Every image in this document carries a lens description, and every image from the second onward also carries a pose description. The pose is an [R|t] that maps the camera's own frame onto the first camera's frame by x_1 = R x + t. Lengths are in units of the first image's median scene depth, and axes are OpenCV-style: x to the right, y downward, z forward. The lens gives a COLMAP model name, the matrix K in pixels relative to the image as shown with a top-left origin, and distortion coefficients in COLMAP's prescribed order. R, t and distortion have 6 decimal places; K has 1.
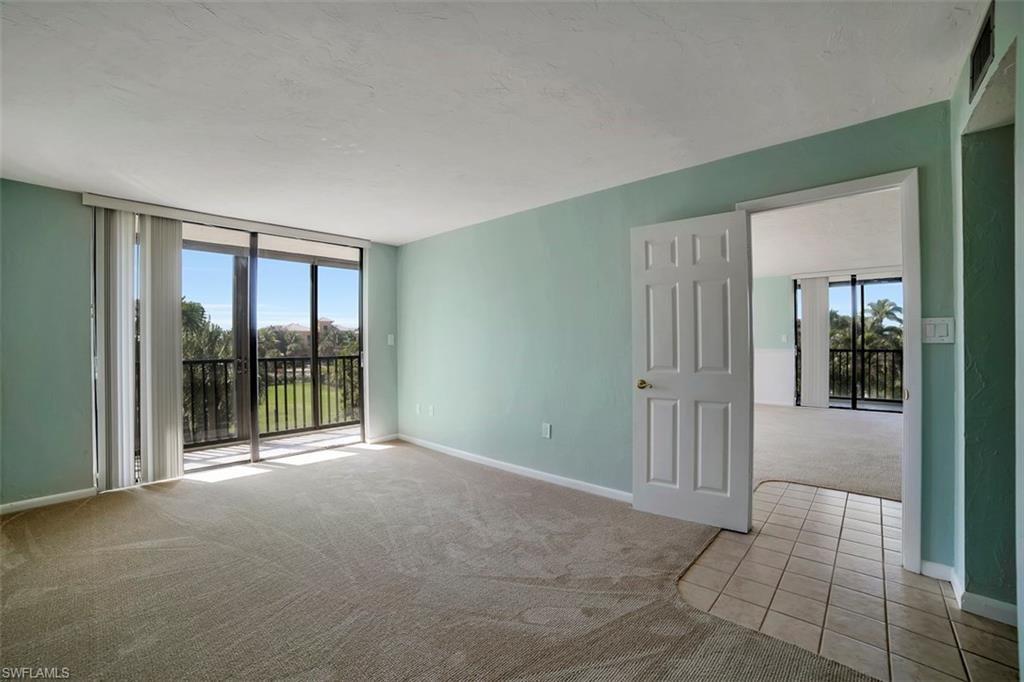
lens RADIAL K [[422.8, 0, 514.1], [0, 422.8, 344.0], [0, 0, 1]] dist [-0.110509, 0.037204]
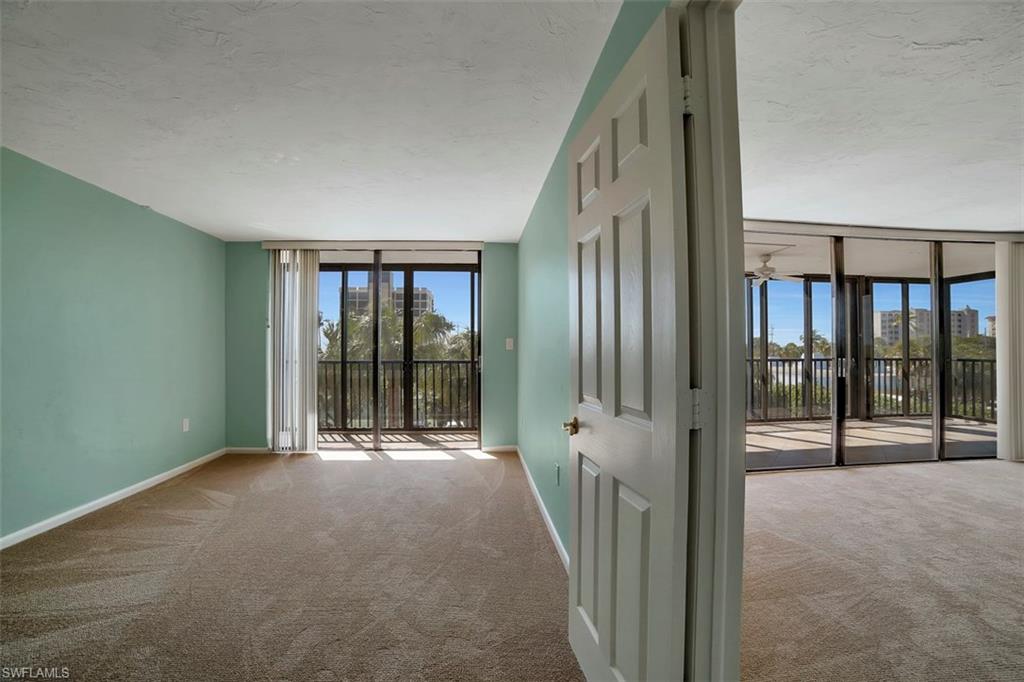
lens RADIAL K [[422.8, 0, 514.1], [0, 422.8, 344.0], [0, 0, 1]] dist [-0.110509, 0.037204]
pose [[0.739154, 0.001221, -0.673536, 0.439287], [-0.008491, 0.999936, -0.007506, -0.003689], [0.673483, 0.011267, 0.739117, 0.390408]]
